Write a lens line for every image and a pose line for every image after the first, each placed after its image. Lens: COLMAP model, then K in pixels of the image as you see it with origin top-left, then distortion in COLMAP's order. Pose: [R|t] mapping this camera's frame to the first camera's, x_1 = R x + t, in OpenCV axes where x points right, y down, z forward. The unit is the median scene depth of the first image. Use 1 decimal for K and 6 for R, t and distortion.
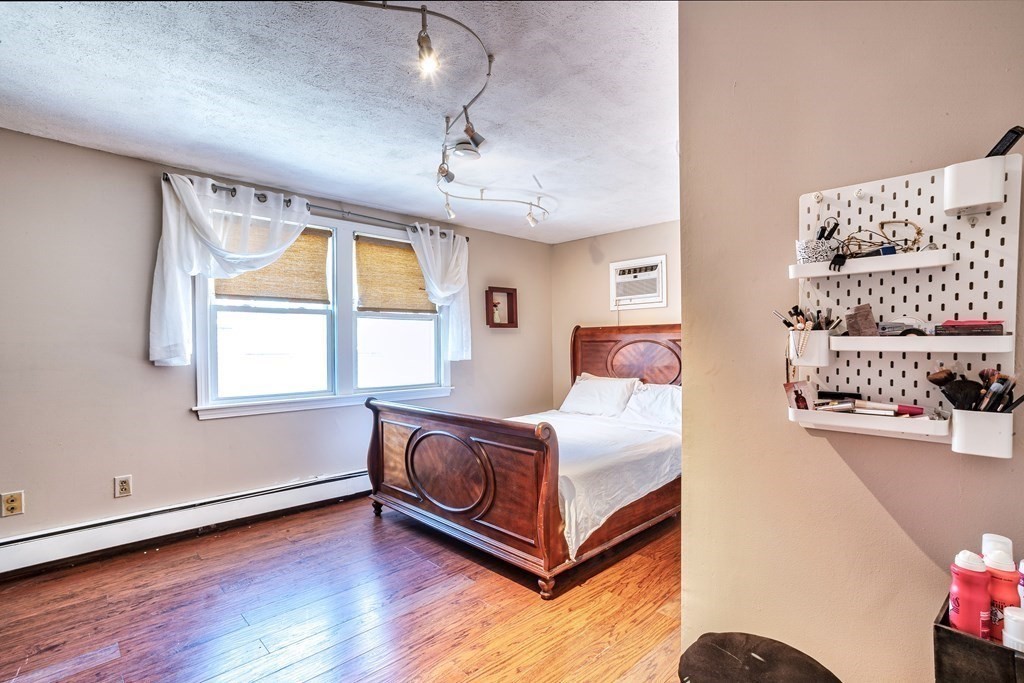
lens RADIAL K [[482.5, 0, 512.0], [0, 482.5, 341.5], [0, 0, 1]] dist [-0.034288, 0.000027]
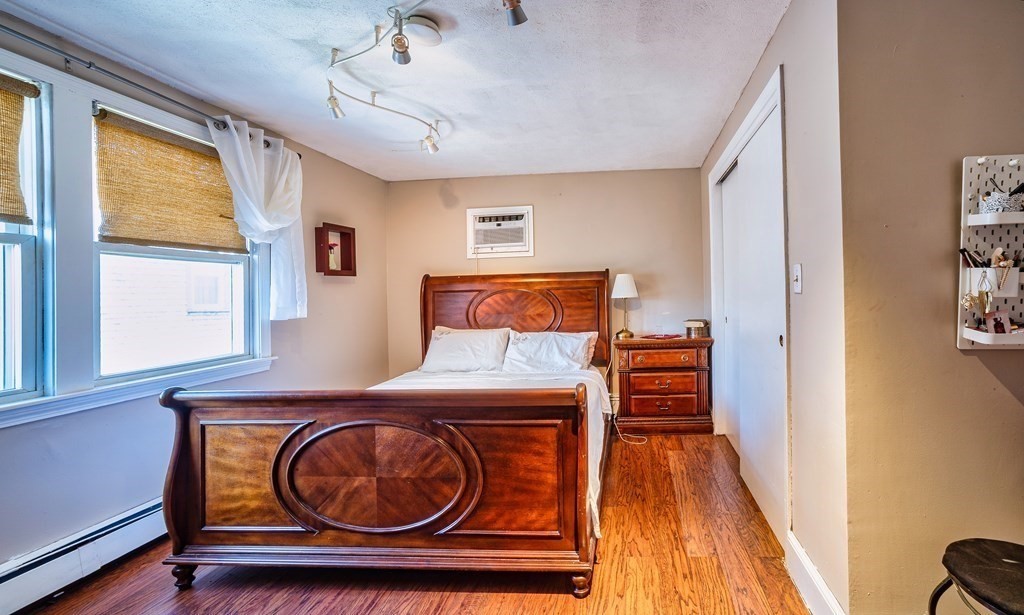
lens RADIAL K [[443.7, 0, 596.9], [0, 443.7, 283.6], [0, 0, 1]] dist [-0.043695, 0.022485]
pose [[0.746422, -0.001569, 0.665472, -0.228057], [0.016894, 0.999720, -0.016593, 0.004637], [-0.665259, 0.023628, 0.746239, 0.222425]]
